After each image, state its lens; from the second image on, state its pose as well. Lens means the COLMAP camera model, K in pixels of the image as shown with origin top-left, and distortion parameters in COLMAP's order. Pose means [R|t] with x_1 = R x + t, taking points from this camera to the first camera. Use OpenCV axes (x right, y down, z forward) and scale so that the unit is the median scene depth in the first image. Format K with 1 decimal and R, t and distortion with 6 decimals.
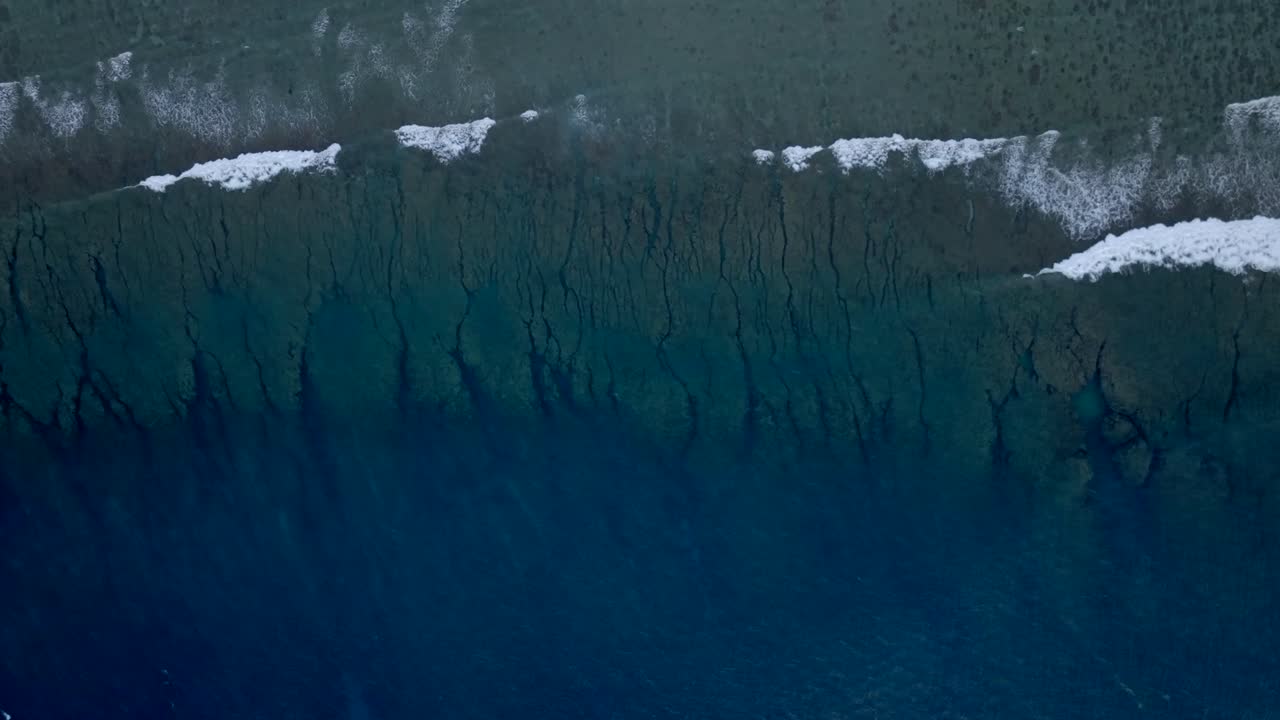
lens RADIAL K [[1104.0, 0, 646.4], [0, 1104.0, 368.7], [0, 0, 1]] dist [-0.009484, 0.034099]
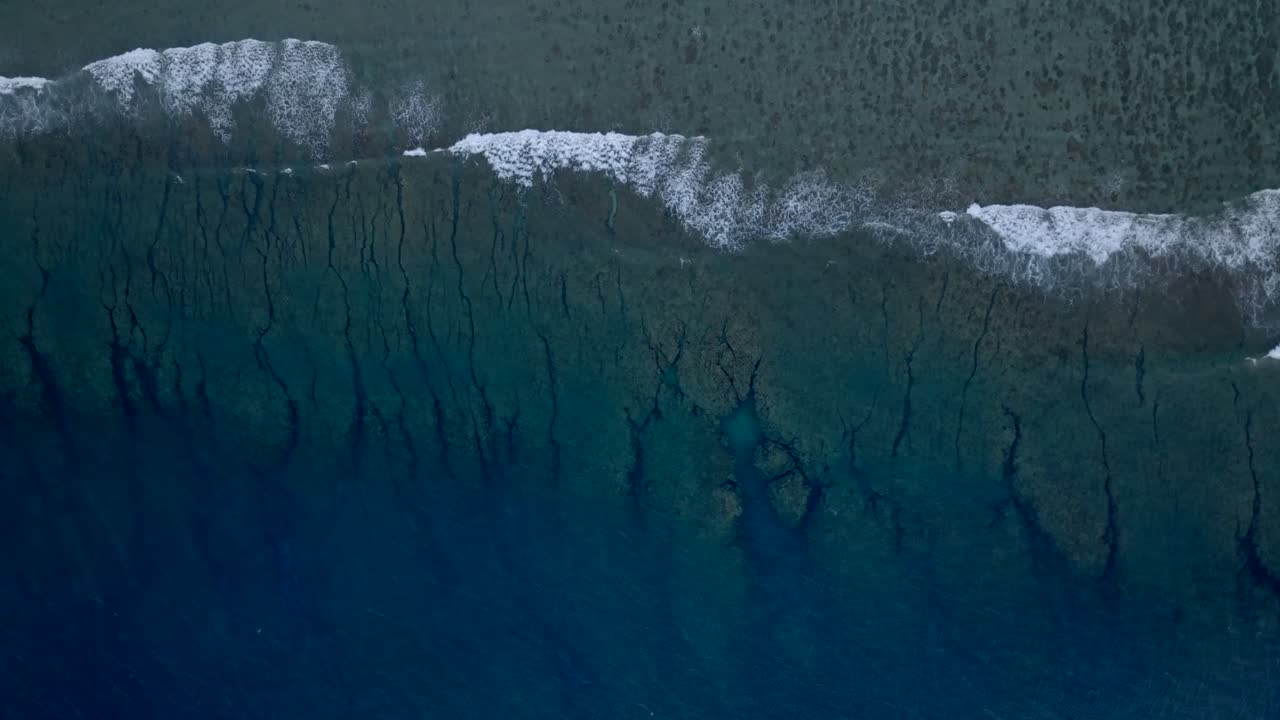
lens RADIAL K [[1104.0, 0, 646.9], [0, 1104.0, 367.9], [0, 0, 1]] dist [-0.009484, 0.034099]
pose [[0.942448, 0.033022, 0.332718, 0.026765], [-0.032067, 0.999451, -0.008361, -0.005072], [-0.332811, -0.002789, 0.942989, 0.141607]]
